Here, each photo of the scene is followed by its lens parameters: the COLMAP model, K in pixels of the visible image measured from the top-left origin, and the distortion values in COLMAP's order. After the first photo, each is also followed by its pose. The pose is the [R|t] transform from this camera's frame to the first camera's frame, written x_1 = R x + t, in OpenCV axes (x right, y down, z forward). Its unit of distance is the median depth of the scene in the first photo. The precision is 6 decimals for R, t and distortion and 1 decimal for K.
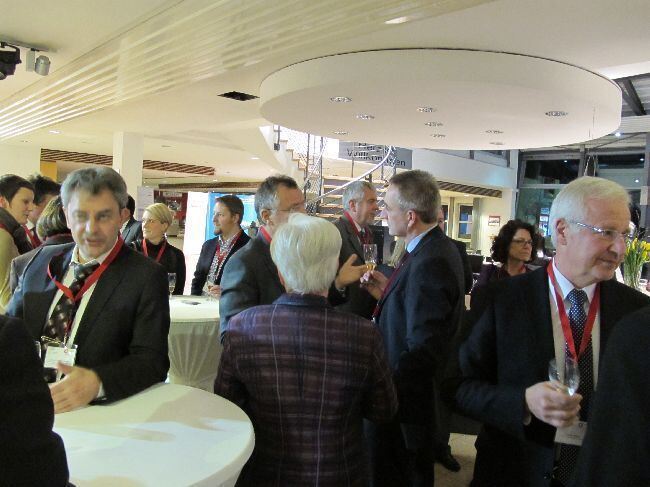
lens RADIAL K [[540.8, 0, 322.8], [0, 540.8, 242.9], [0, 0, 1]] dist [-0.136249, 0.078617]
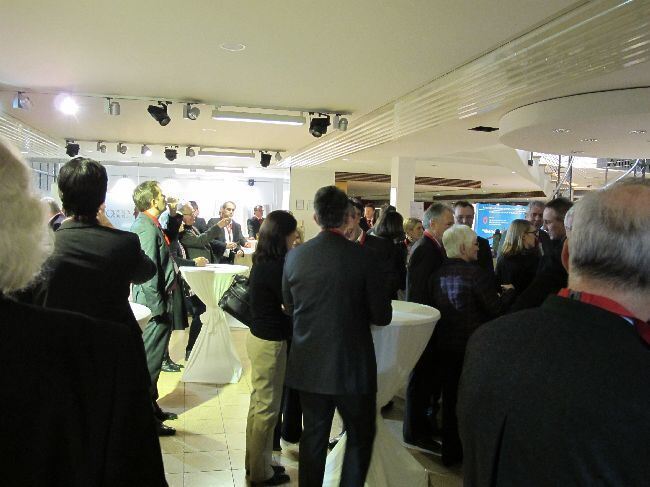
lens RADIAL K [[540.8, 0, 325.5], [0, 540.8, 243.7], [0, 0, 1]] dist [-0.136249, 0.078617]
pose [[0.876947, 0.004692, -0.480564, 0.070397], [-0.012747, 0.999828, -0.013500, 0.010248], [0.480418, 0.017965, 0.876856, -0.165609]]
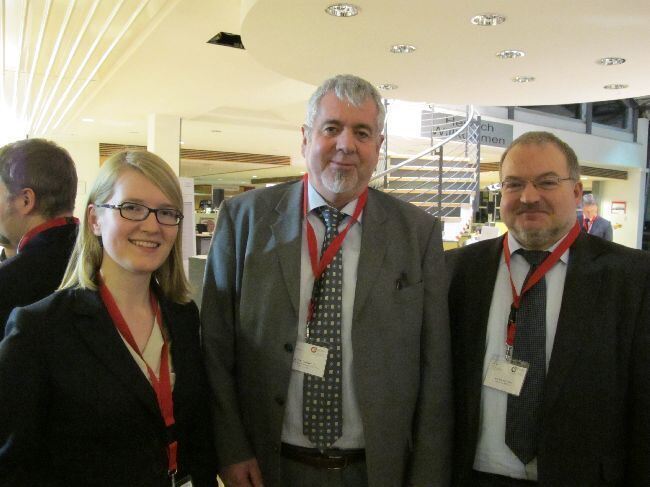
lens RADIAL K [[540.8, 0, 329.5], [0, 540.8, 243.6], [0, 0, 1]] dist [-0.136249, 0.078617]
pose [[0.980155, -0.015304, -0.197639, 0.066072], [0.017633, 0.999794, 0.010030, -0.001880], [0.197445, -0.013316, 0.980224, 0.186850]]
